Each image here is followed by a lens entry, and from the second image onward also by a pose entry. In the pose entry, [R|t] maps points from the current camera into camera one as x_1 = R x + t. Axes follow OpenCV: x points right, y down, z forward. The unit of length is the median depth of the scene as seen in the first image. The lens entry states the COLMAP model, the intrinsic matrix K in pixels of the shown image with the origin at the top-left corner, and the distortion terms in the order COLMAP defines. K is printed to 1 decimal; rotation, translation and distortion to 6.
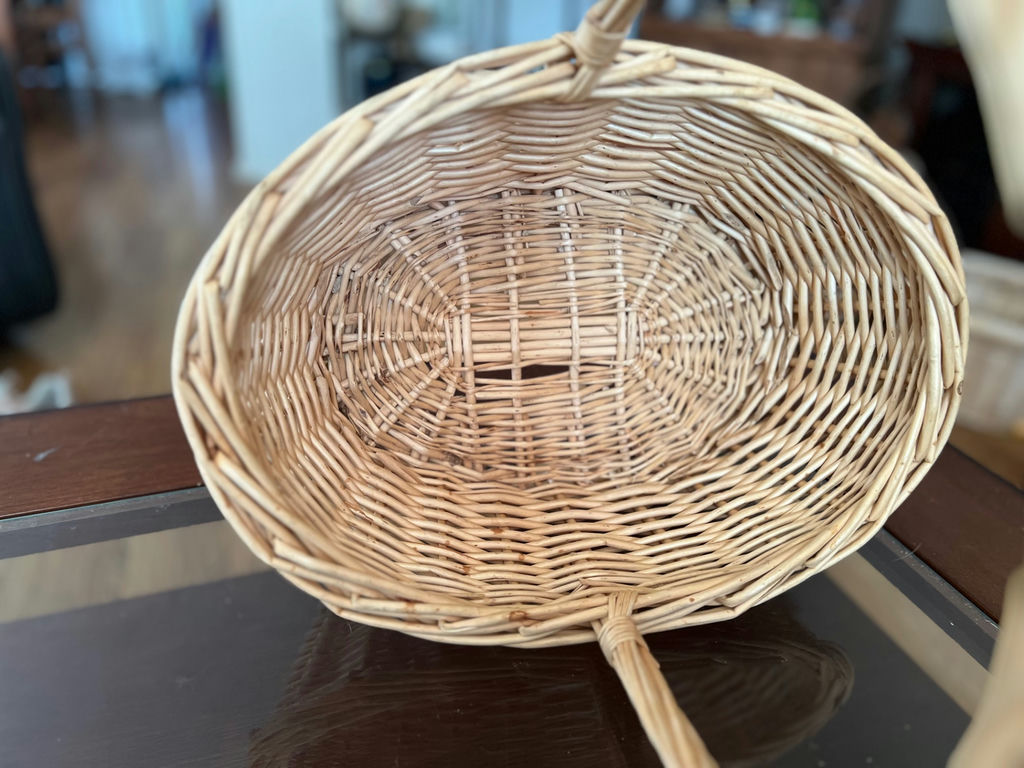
lens RADIAL K [[804.4, 0, 508.8], [0, 804.4, 382.0], [0, 0, 1]] dist [-0.002941, -0.006045]
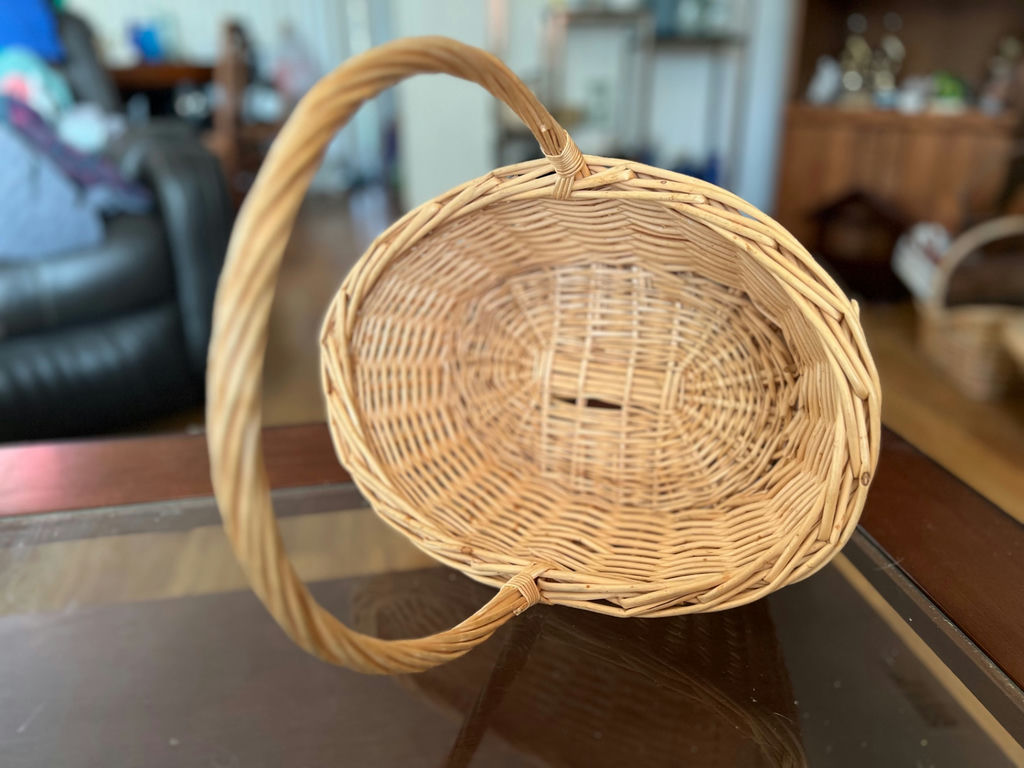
lens RADIAL K [[813.6, 0, 512.0], [0, 813.6, 384.0], [0, 0, 1]] dist [0.004392, -0.012346]
pose [[0.789176, 0.177135, -0.588068, 0.681560], [-0.235785, 0.971514, -0.023783, 0.017983], [0.567103, 0.157427, 0.808462, -0.120774]]
